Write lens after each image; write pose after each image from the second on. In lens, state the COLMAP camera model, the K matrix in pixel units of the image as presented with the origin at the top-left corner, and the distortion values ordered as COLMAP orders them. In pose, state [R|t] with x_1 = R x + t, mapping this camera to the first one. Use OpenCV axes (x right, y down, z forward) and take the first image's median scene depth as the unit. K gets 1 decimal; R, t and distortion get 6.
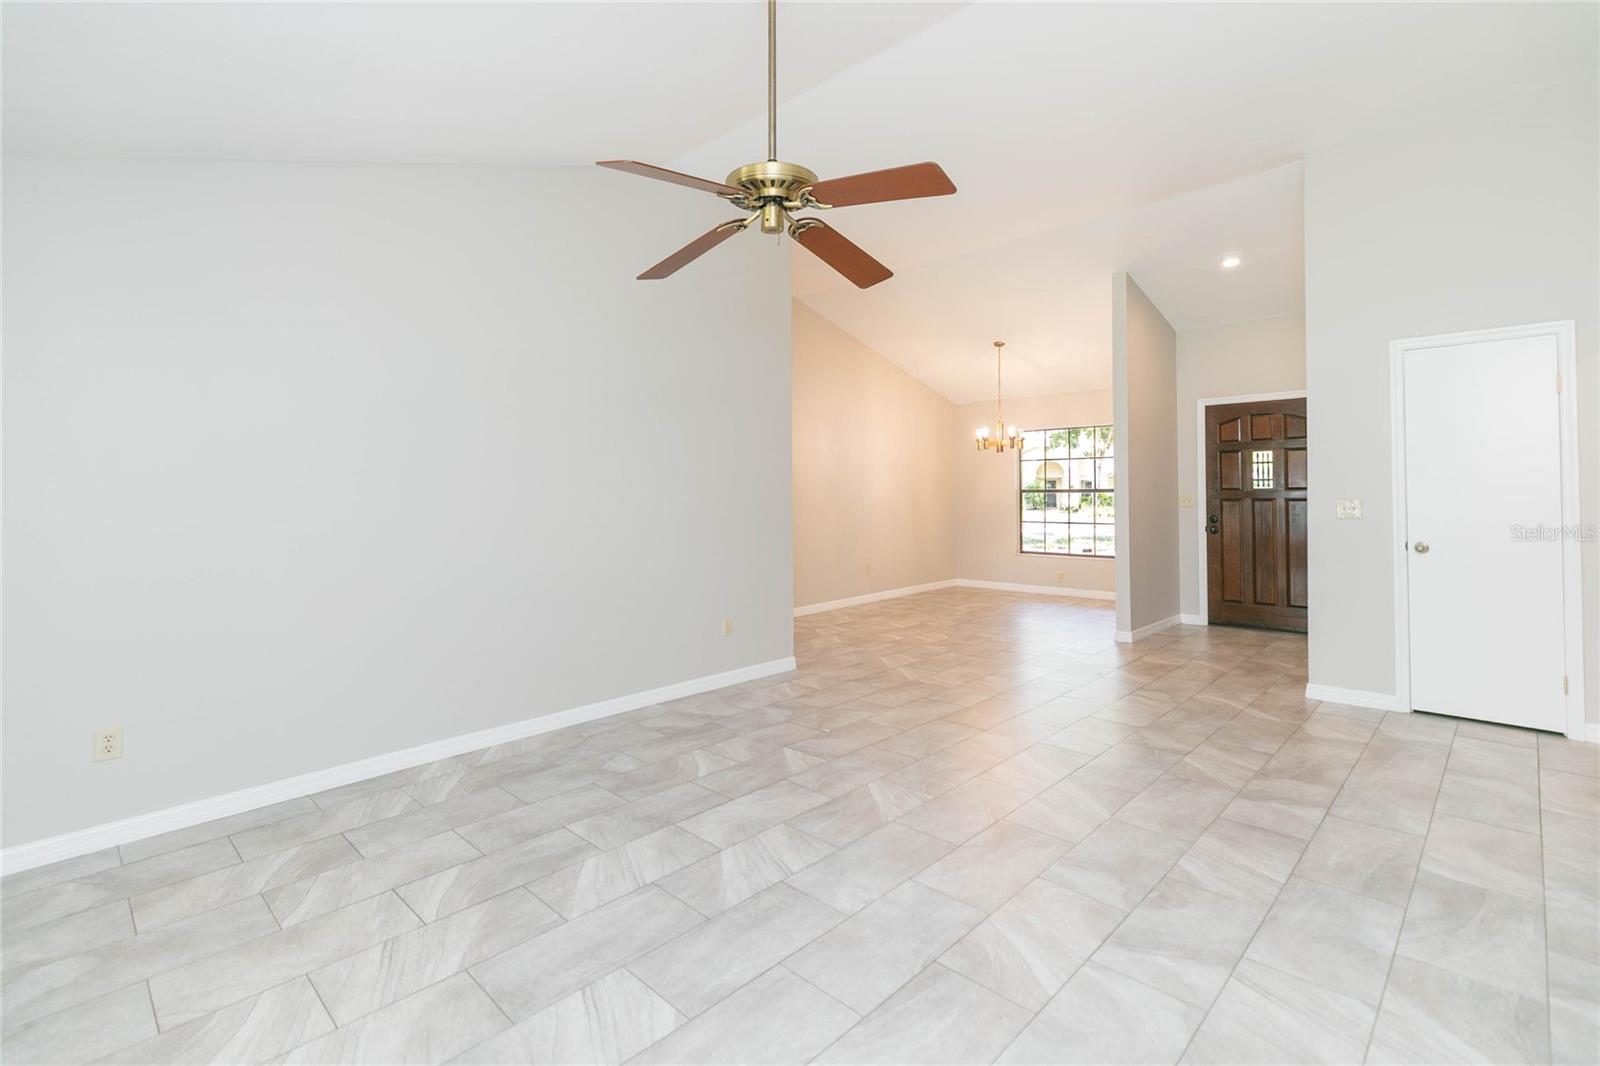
lens RADIAL K [[747.6, 0, 800.8], [0, 747.6, 472.7], [0, 0, 1]] dist [0.005569, 0.000792]
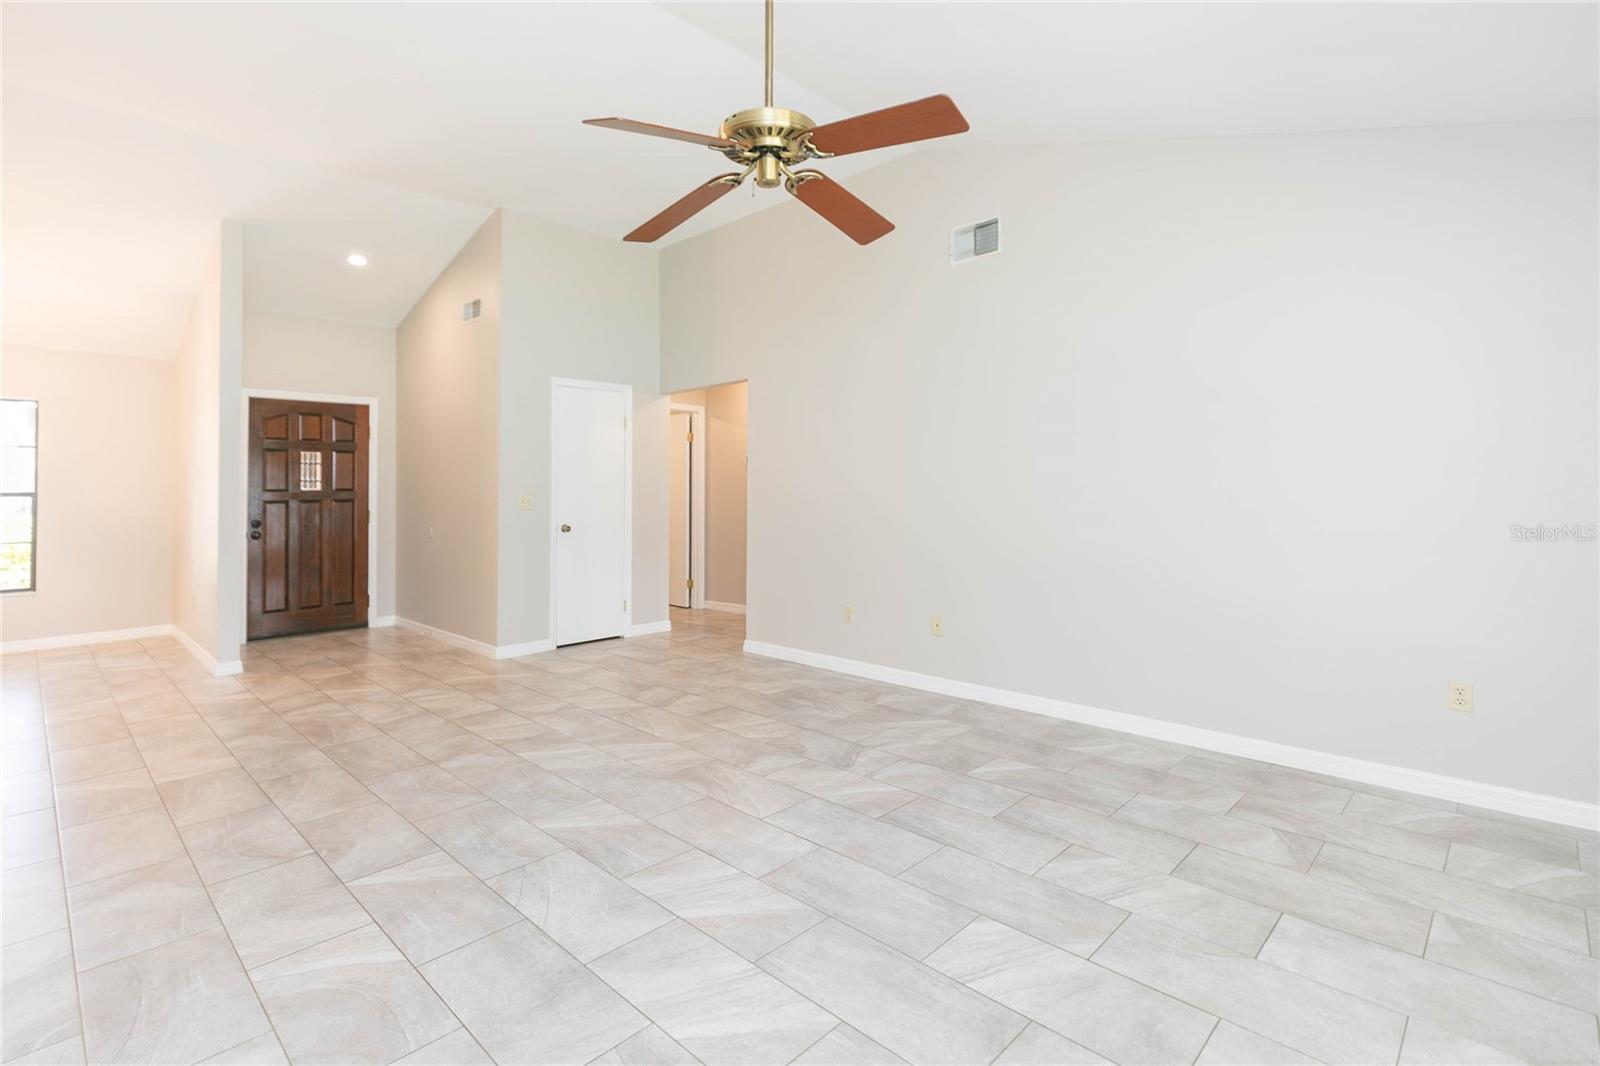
lens RADIAL K [[755.0, 0, 791.4], [0, 755.0, 495.5], [0, 0, 1]] dist [-0.000629, -0.000010]
pose [[0.000645, 0.006972, 0.999975, -0.769821], [-0.011319, 0.999912, -0.006964, 0.057582], [-0.999936, -0.011314, 0.000724, 0.762110]]
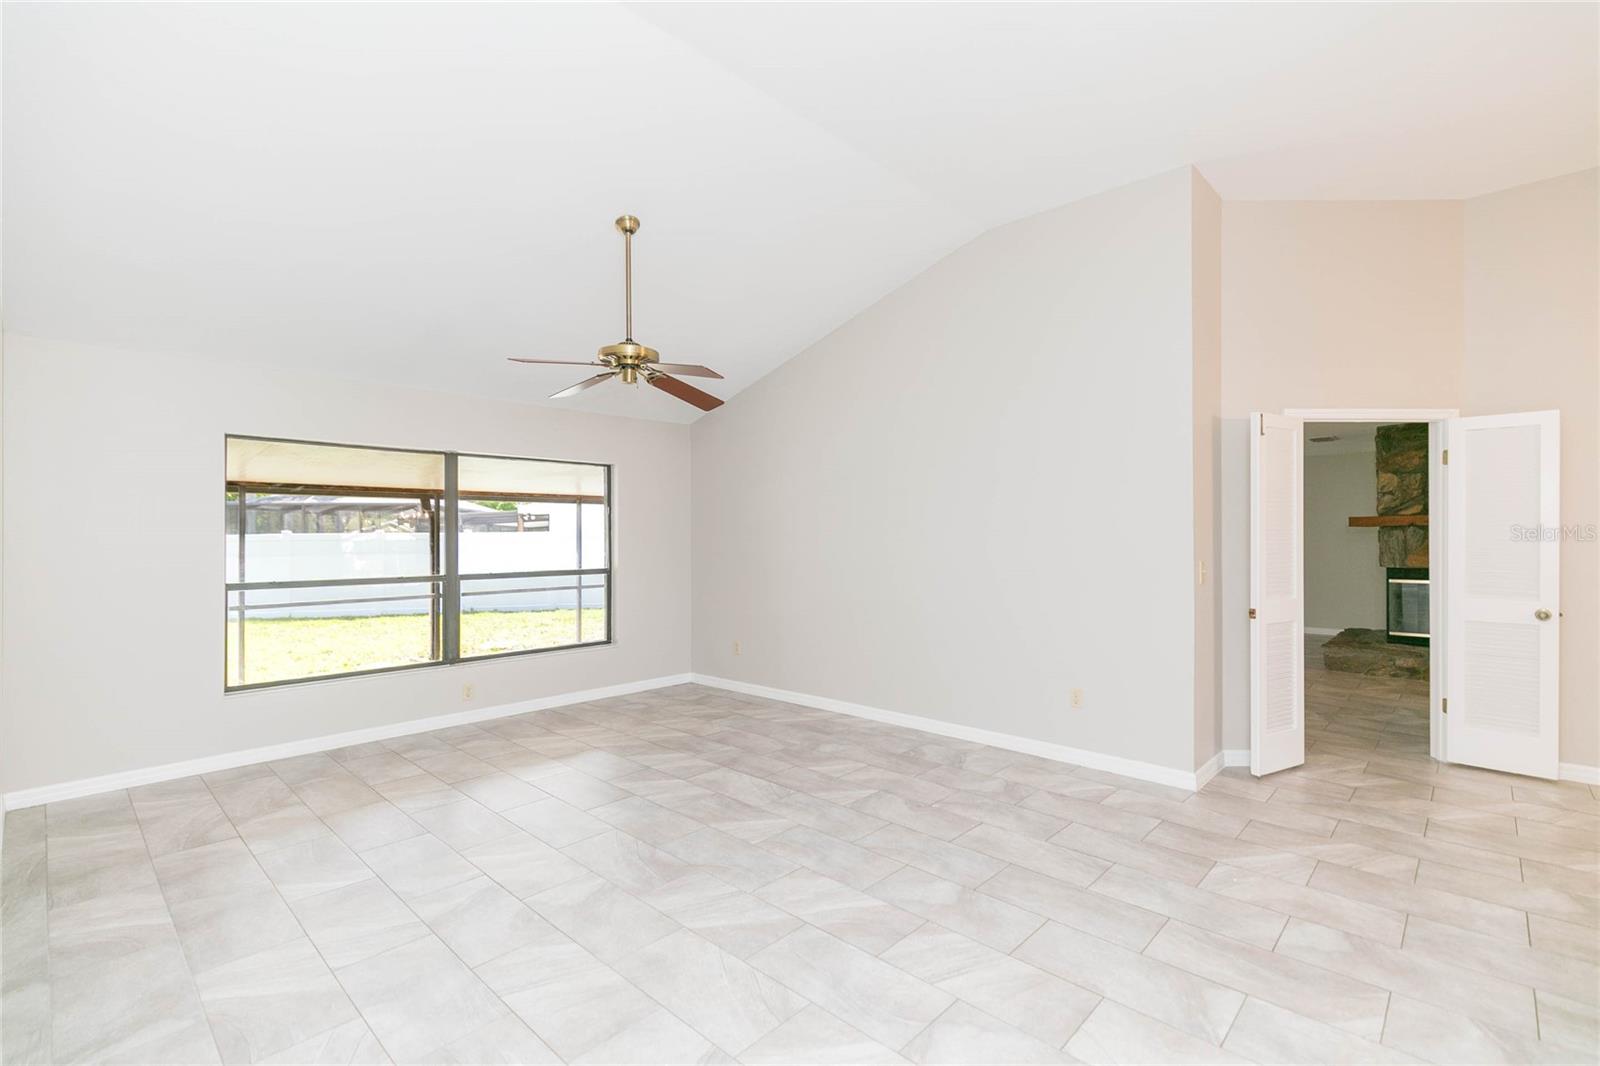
lens RADIAL K [[720.7, 0, 805.0], [0, 720.7, 533.0], [0, 0, 1]] dist [0.005160, -0.000533]
pose [[0.013365, 0.007292, -0.999884, 1.181201], [0.027490, 0.999593, 0.007657, -0.005435], [0.999533, -0.027589, 0.013159, 1.069883]]
